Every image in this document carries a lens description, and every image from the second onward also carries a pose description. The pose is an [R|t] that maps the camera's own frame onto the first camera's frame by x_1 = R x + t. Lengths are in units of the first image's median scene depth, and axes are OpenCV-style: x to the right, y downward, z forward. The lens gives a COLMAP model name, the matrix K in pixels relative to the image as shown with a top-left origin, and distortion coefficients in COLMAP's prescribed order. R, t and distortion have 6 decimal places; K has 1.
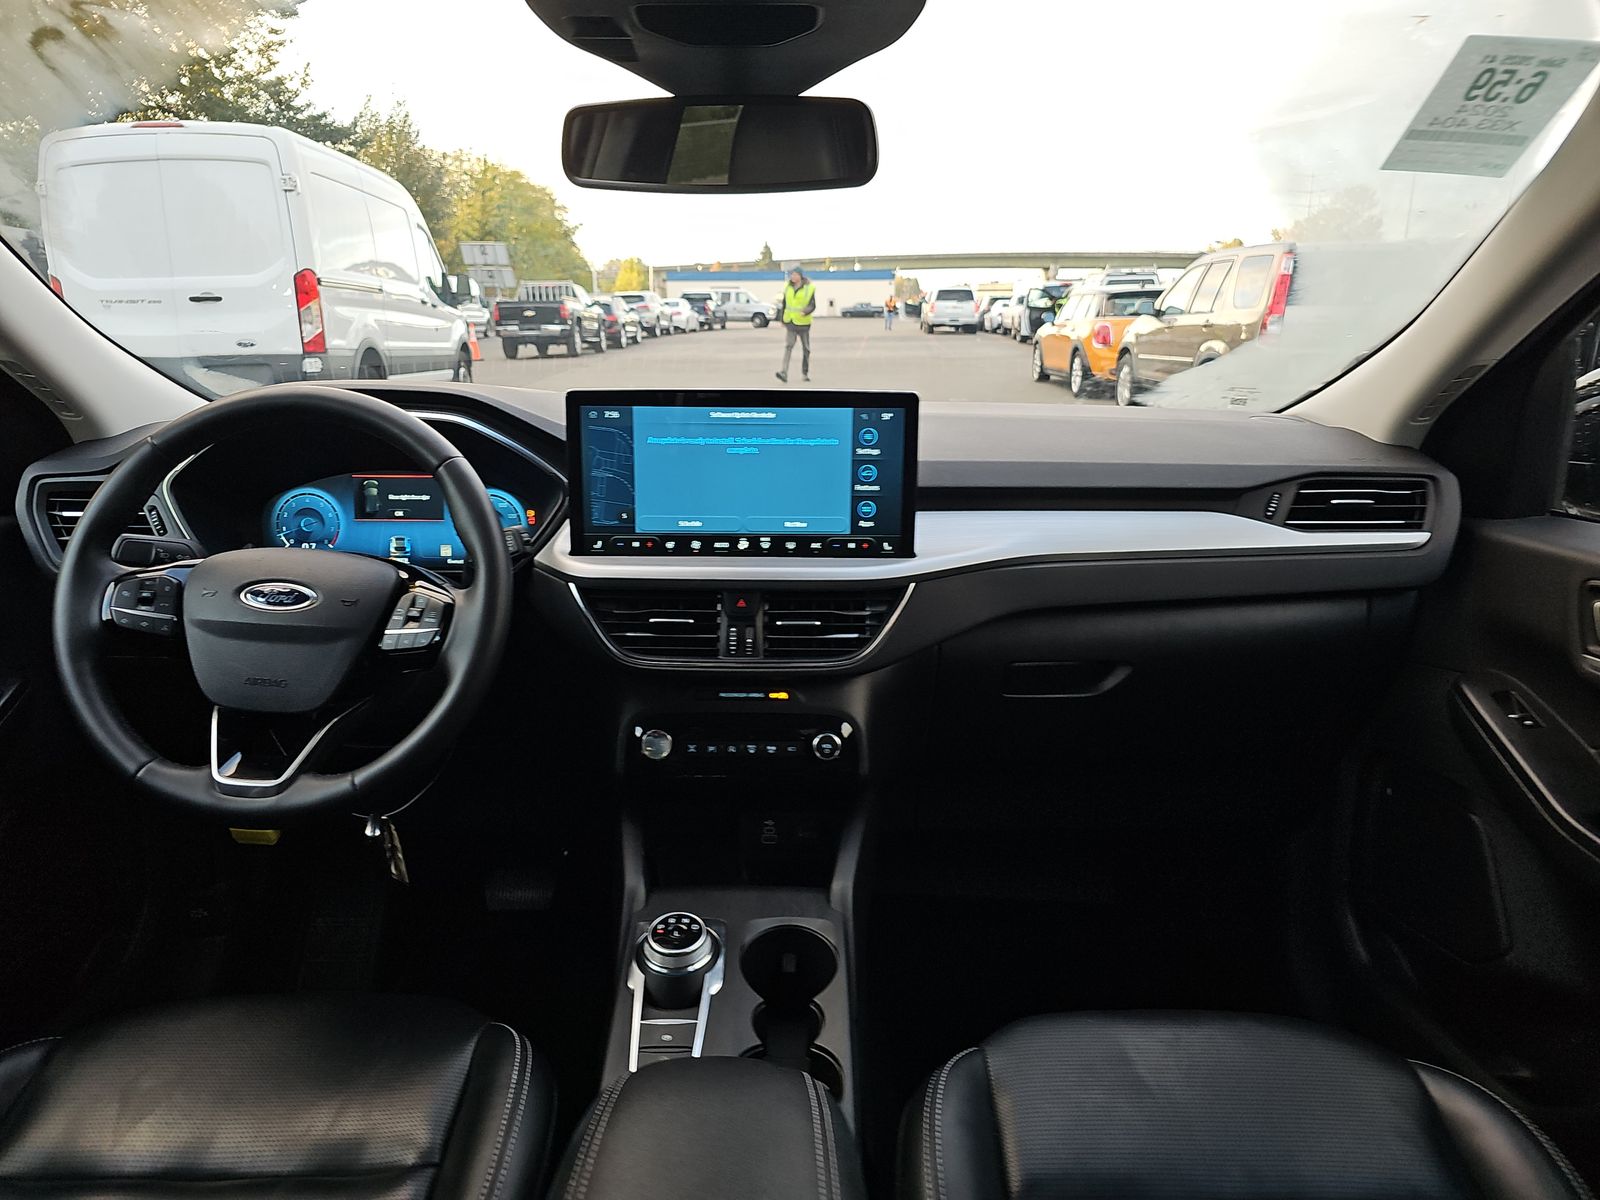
lens RADIAL K [[1074.1, 0, 814.2], [0, 1074.1, 590.0], [0, 0, 1]] dist [0.014344, -0.003743]
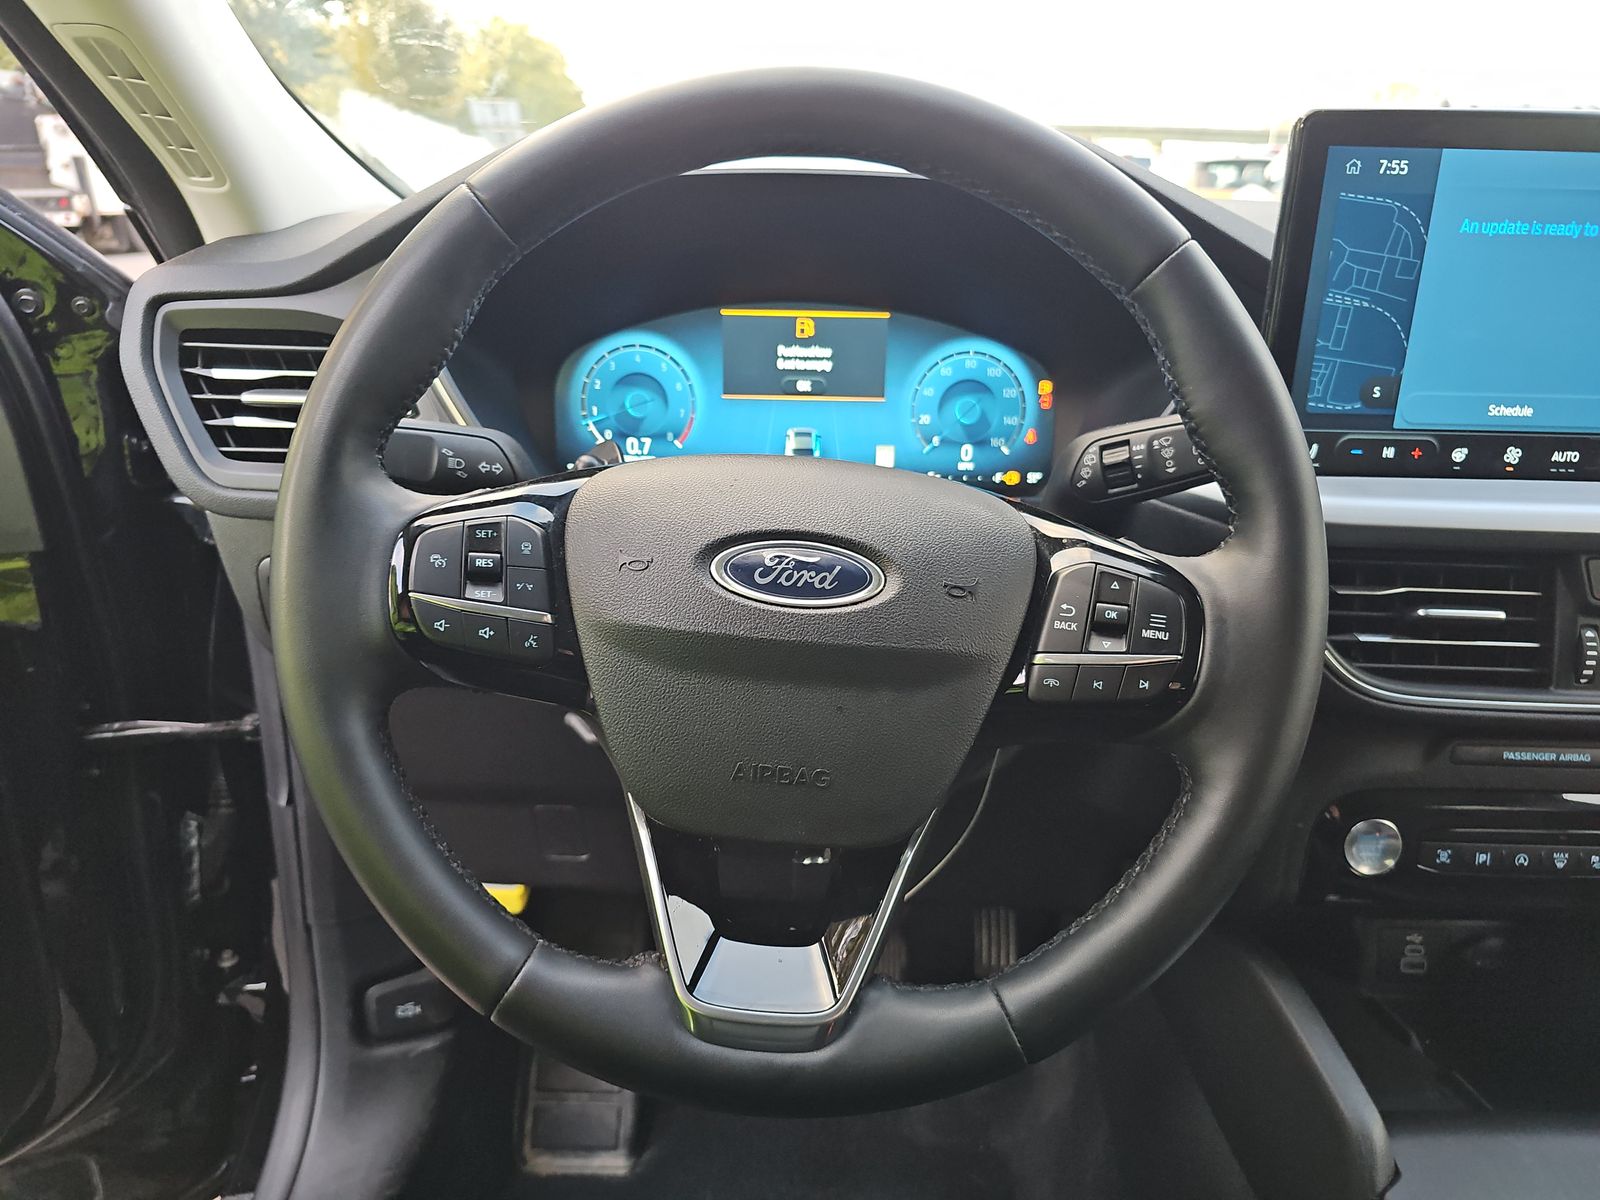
lens RADIAL K [[1074.1, 0, 791.8], [0, 1074.1, 616.2], [0, 0, 1]] dist [0.014344, -0.003743]
pose [[0.999651, 0.018871, -0.018479, -0.381095], [-0.016481, 0.992406, 0.121893, -0.021823], [0.020639, -0.121546, 0.992371, 0.452250]]
